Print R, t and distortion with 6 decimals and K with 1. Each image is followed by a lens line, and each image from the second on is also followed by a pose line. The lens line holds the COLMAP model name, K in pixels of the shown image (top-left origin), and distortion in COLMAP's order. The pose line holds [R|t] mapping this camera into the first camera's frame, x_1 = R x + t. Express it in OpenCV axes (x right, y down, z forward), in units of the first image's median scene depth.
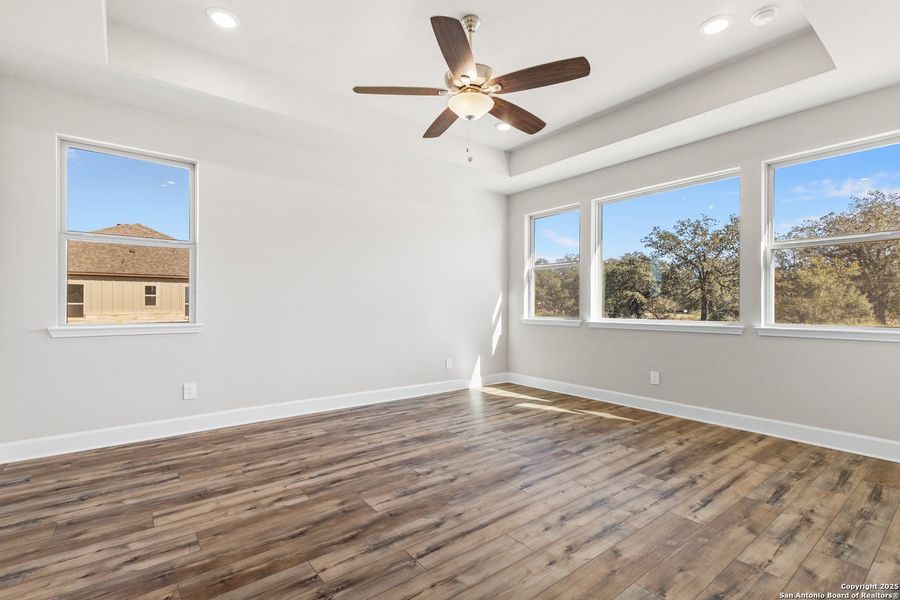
lens RADIAL K [[397.0, 0, 450.0], [0, 397.0, 300.0], [0, 0, 1]] dist [0.003665, -0.000548]
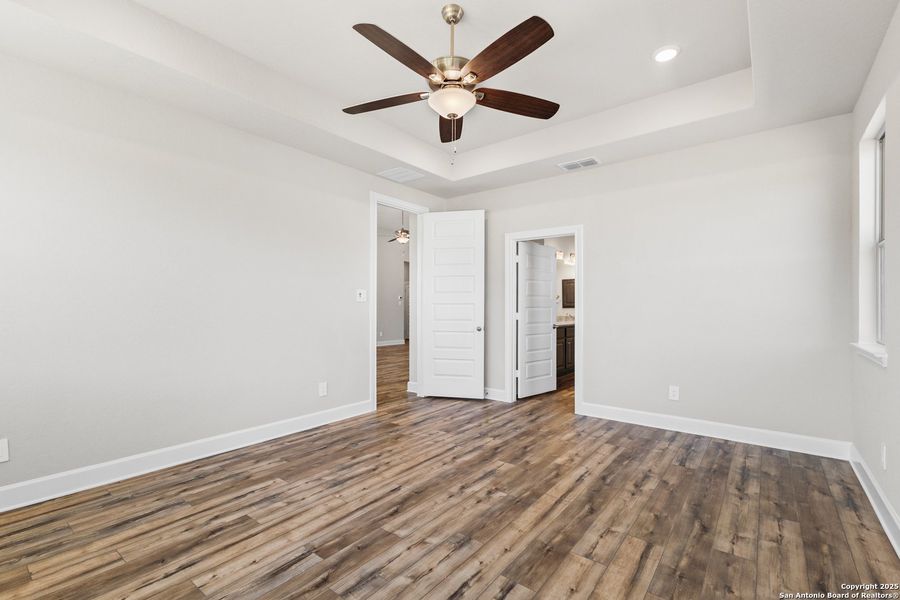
lens RADIAL K [[397.0, 0, 450.0], [0, 397.0, 300.0], [0, 0, 1]] dist [0.003665, -0.000548]
pose [[-0.971812, -0.005801, -0.235685, 0.301369], [0.001919, 0.999469, -0.032513, -0.023762], [0.235749, -0.032049, -0.971285, 2.080946]]
